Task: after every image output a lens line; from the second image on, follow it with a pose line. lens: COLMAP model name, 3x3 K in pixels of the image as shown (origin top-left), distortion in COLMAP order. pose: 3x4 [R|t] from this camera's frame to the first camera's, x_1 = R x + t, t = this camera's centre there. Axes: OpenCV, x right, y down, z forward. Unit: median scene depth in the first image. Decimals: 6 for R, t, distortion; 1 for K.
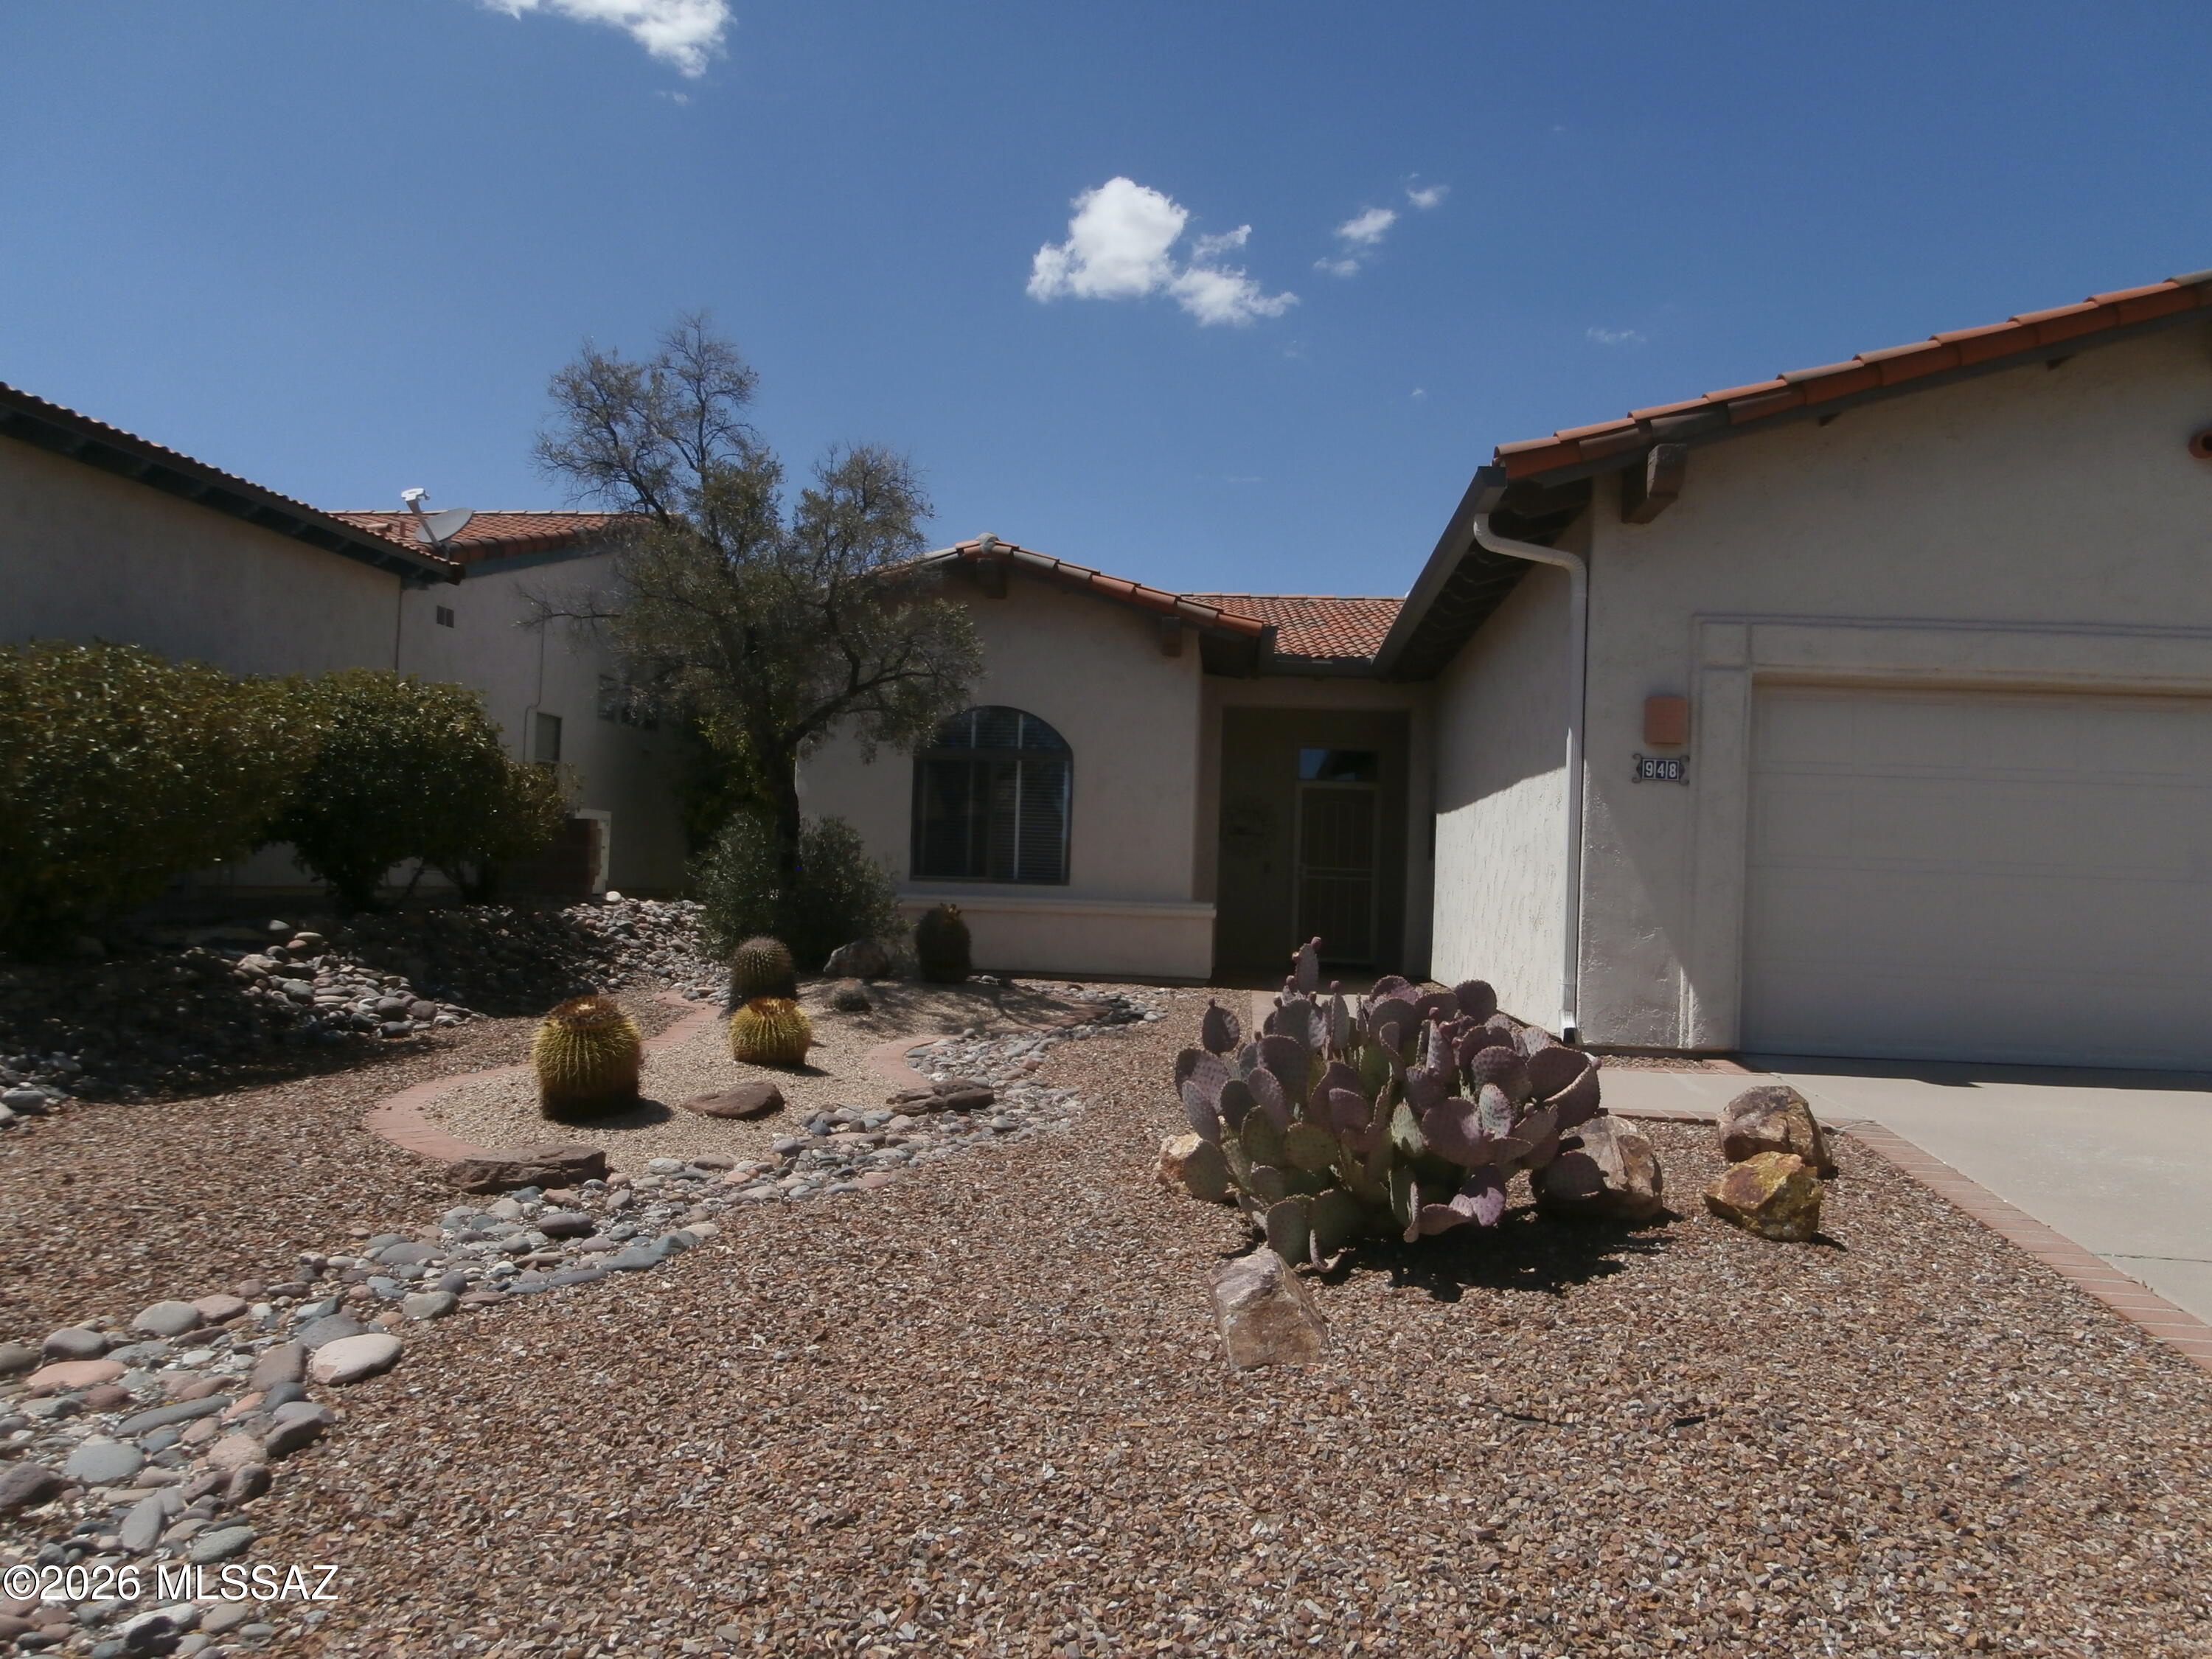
lens RADIAL K [[1548.7, 0, 1106.0], [0, 1548.7, 829.5], [0, 0, 1]] dist [-0.002516, -0.023488]
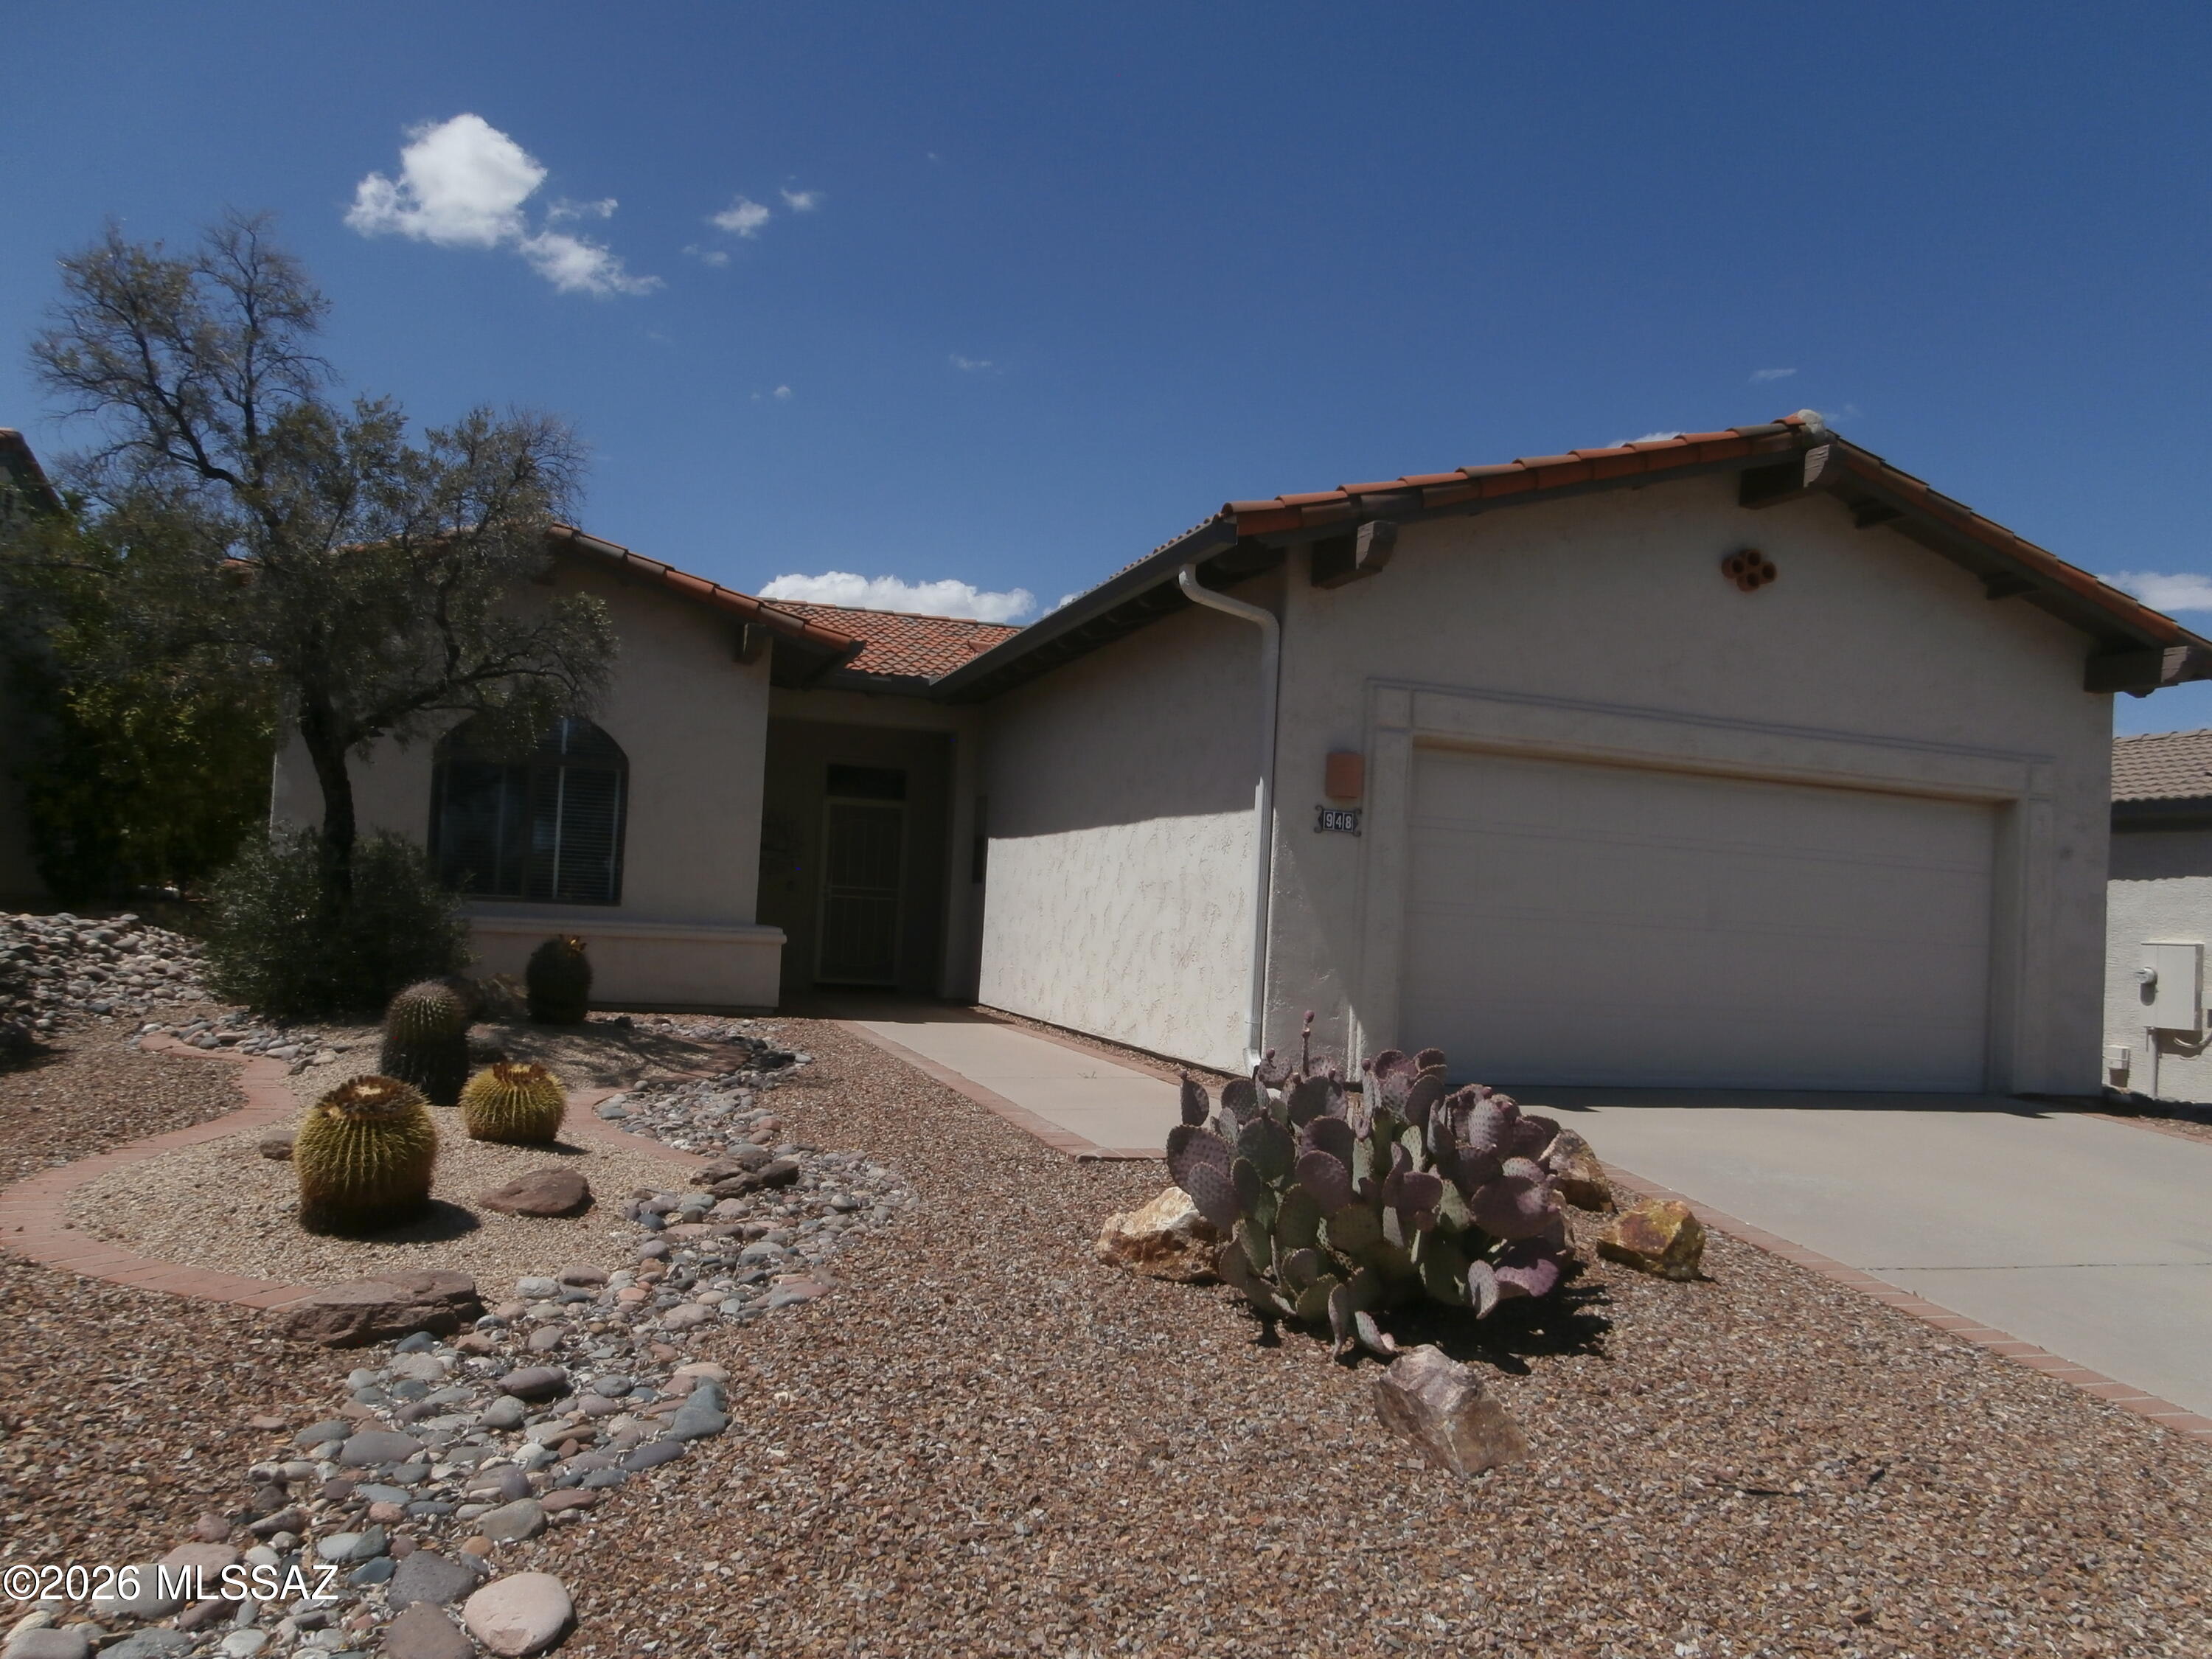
lens RADIAL K [[1561.2, 0, 1106.0], [0, 1561.2, 829.5], [0, 0, 1]] dist [0.004457, -0.030005]
pose [[0.918328, 0.034533, 0.394311, -0.223526], [-0.033957, 0.999388, -0.008442, -0.019280], [-0.394362, -0.005638, 0.918938, 0.076499]]
